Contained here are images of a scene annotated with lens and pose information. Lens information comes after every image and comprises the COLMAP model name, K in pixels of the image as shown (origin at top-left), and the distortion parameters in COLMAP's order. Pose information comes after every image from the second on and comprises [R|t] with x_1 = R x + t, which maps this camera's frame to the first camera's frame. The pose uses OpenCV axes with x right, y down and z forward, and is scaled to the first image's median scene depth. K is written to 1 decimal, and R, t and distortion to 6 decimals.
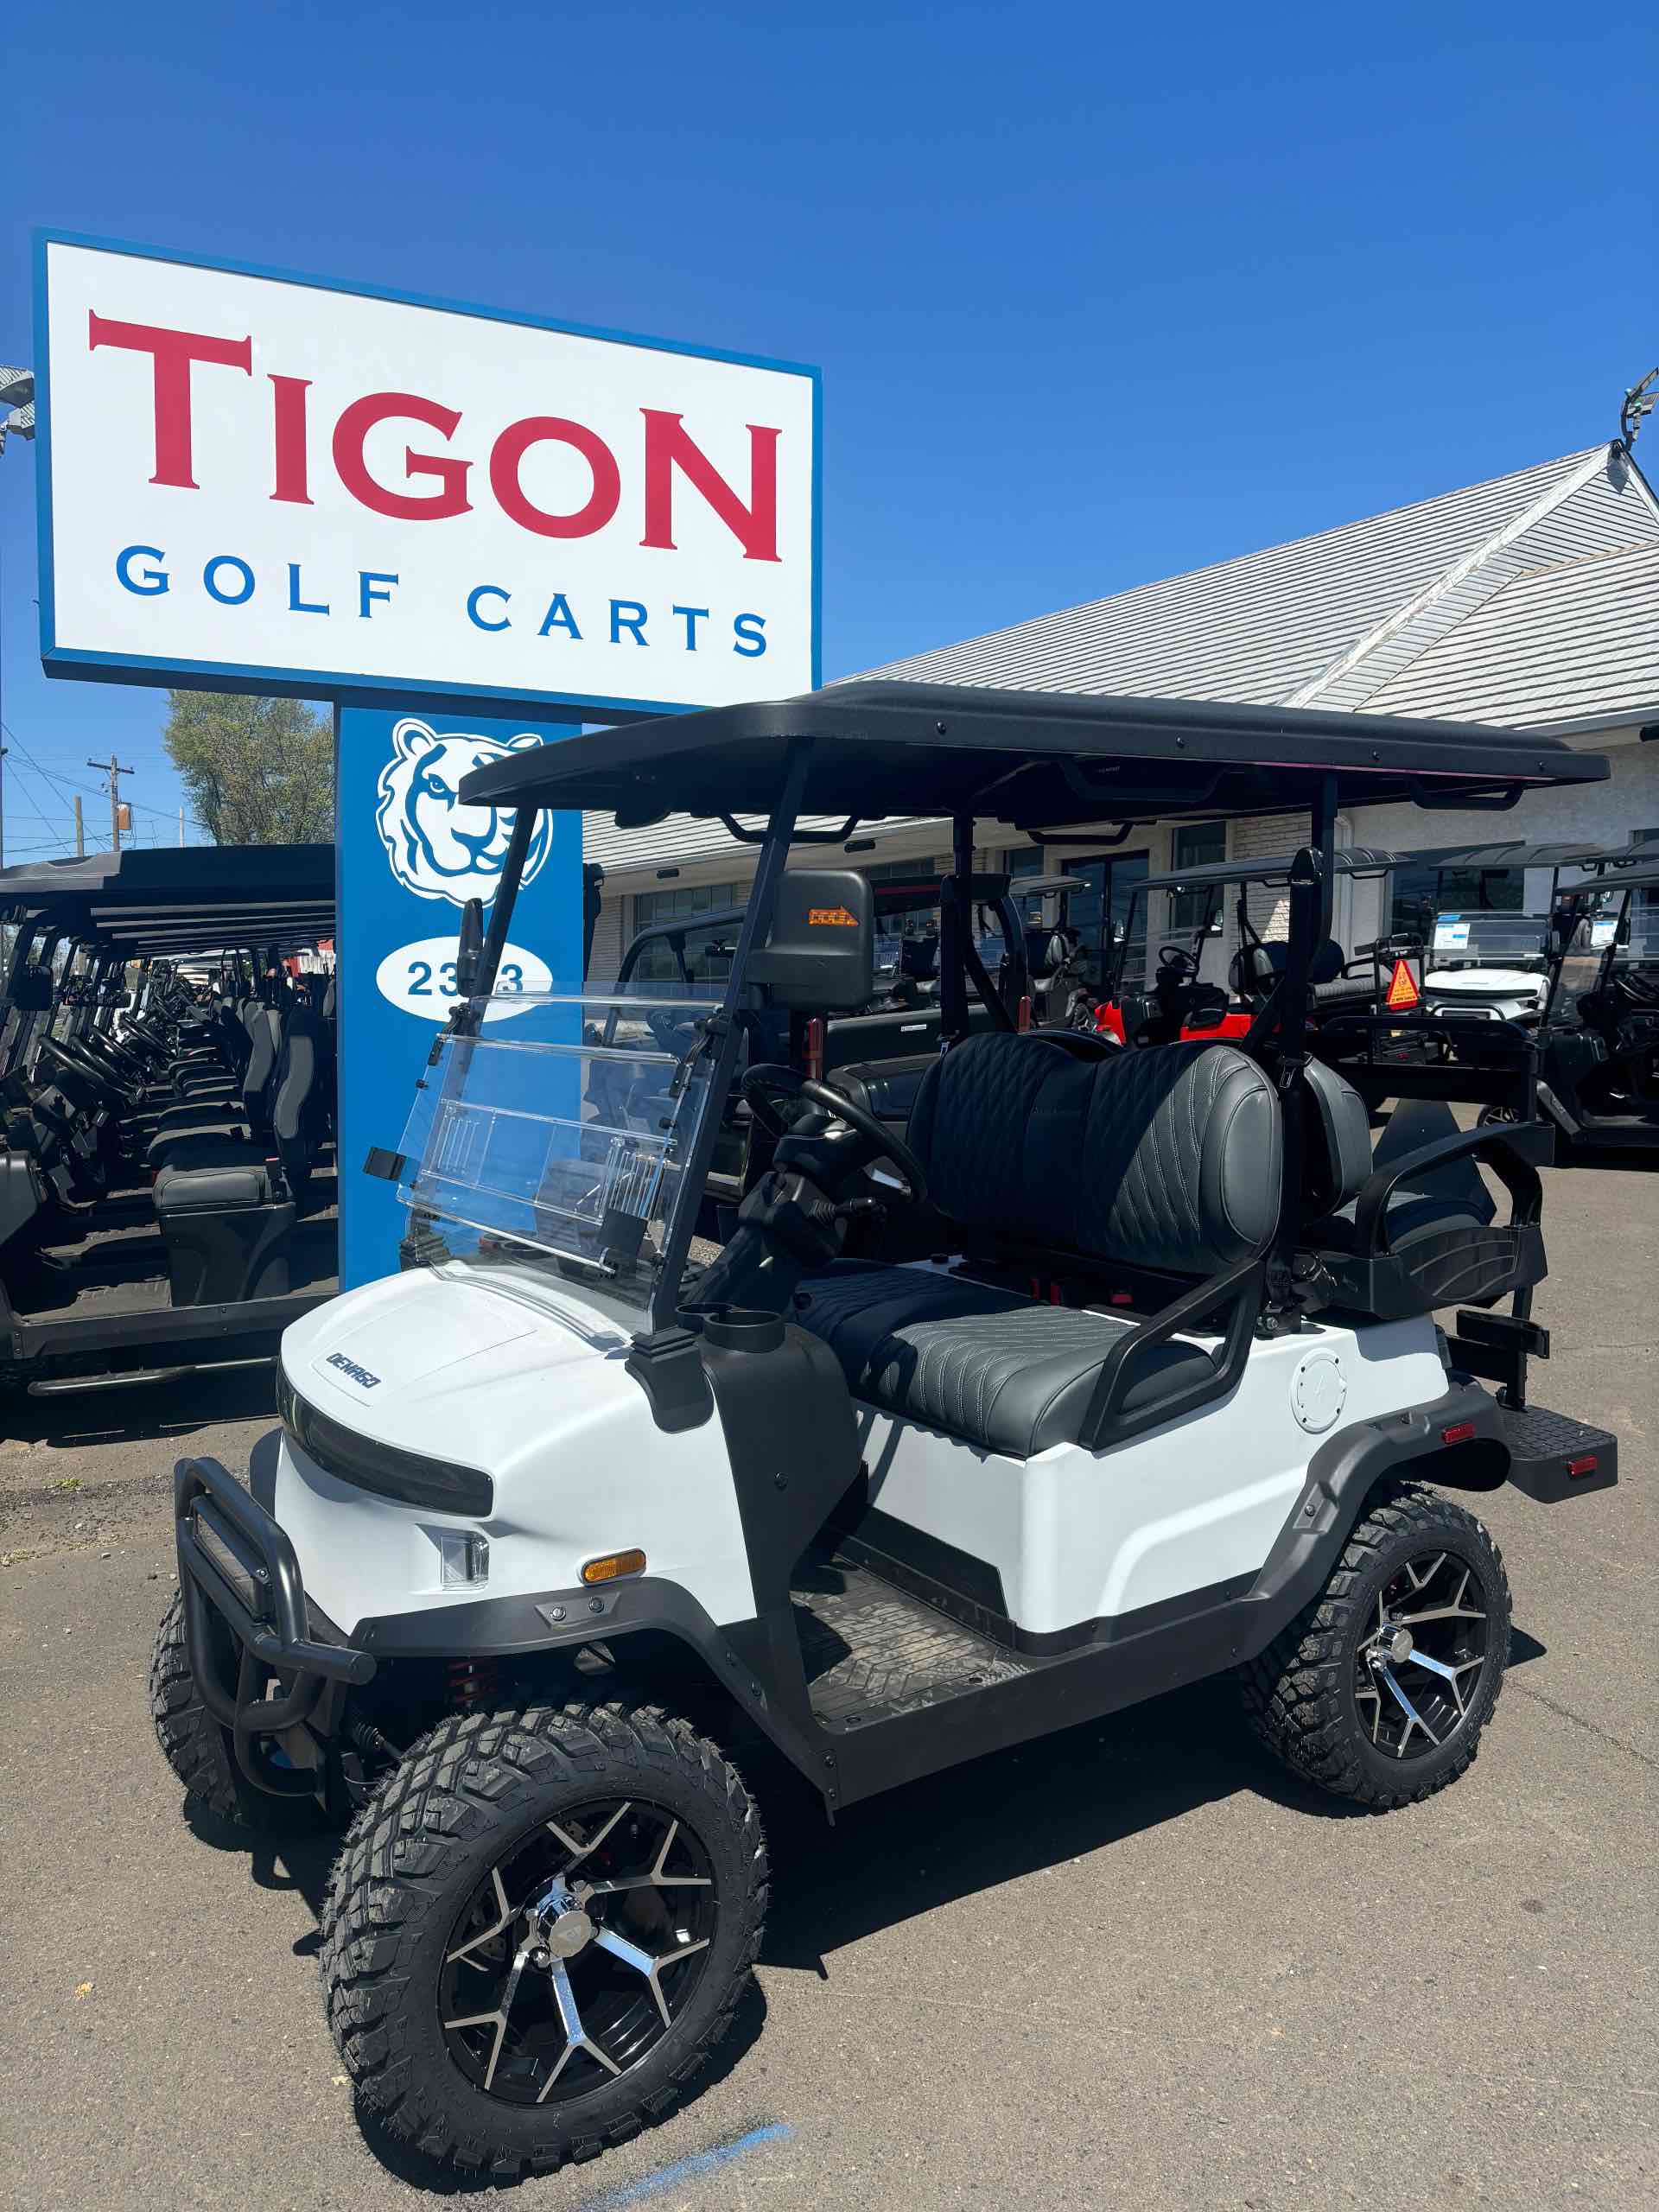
lens RADIAL K [[1729.0, 0, 836.3], [0, 1729.0, 1099.8], [0, 0, 1]] dist [0.028518, 0.000009]
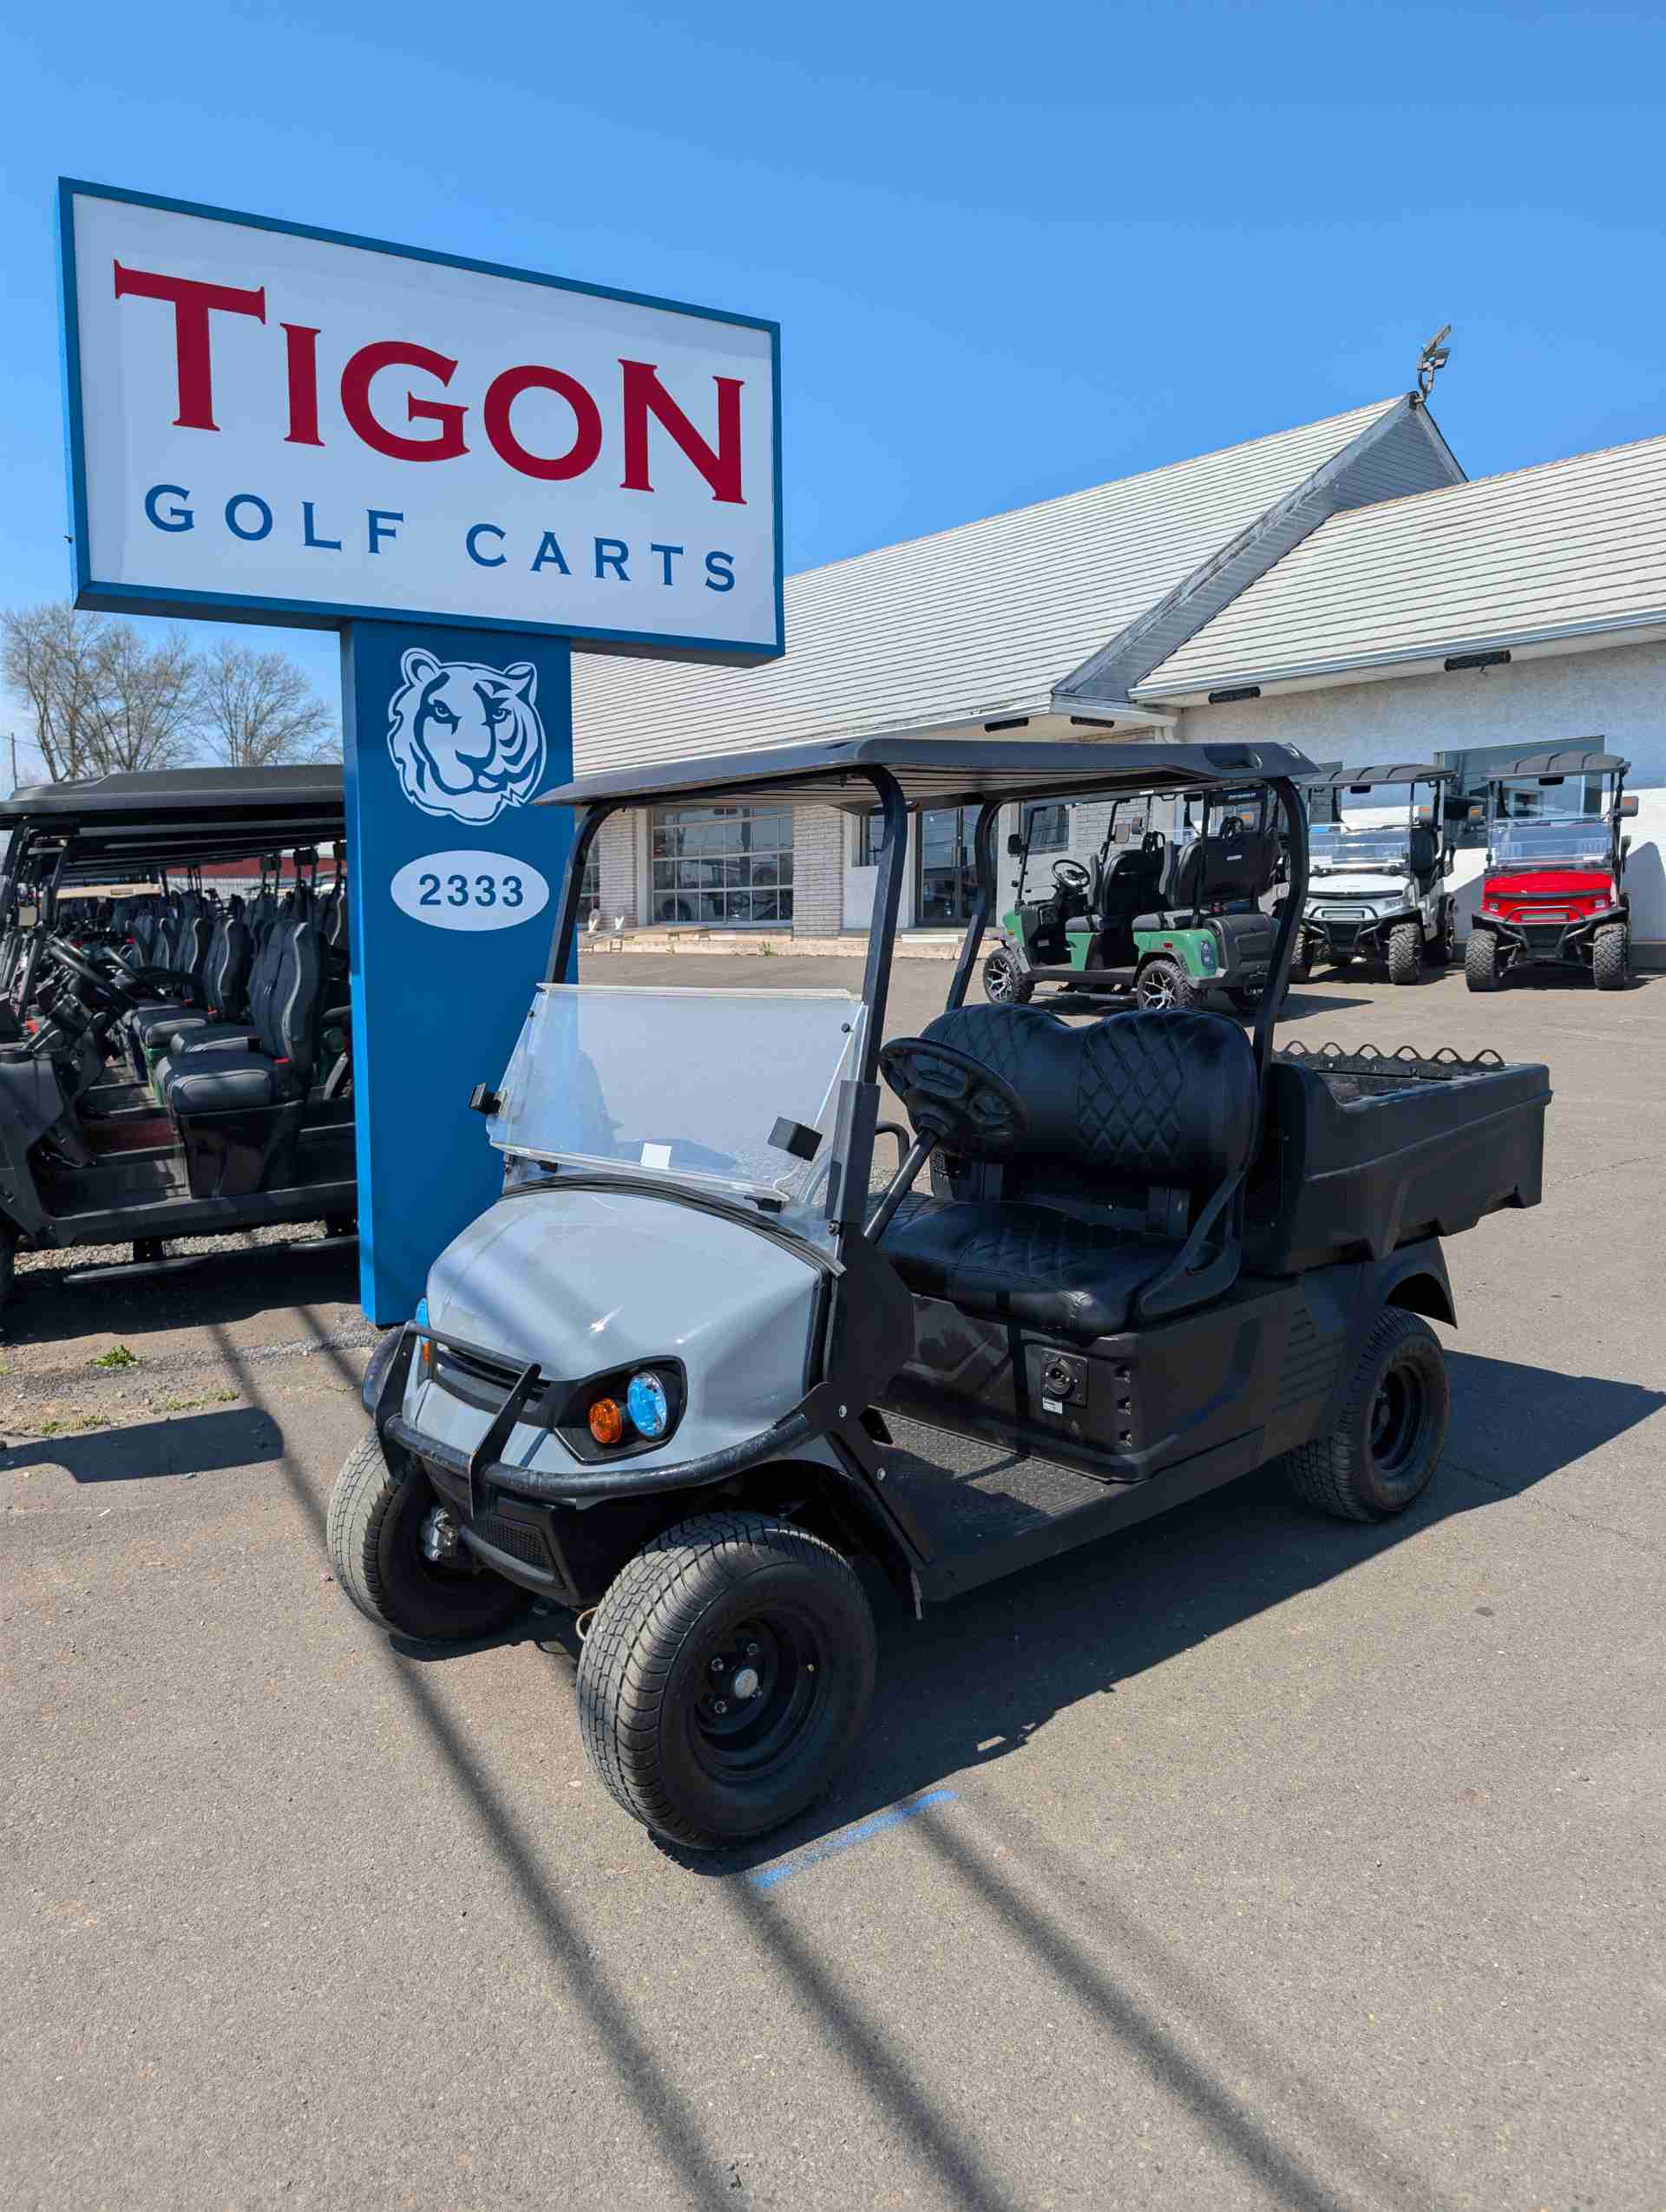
lens RADIAL K [[1673.4, 0, 829.2], [0, 1673.4, 1093.9], [0, 0, 1]] dist [0.007509, 0.001083]
pose [[0.994774, -0.021918, 0.099725, -0.098989], [0.017291, 0.998744, 0.047020, 0.012666], [-0.100630, -0.045050, 0.993903, -0.073454]]
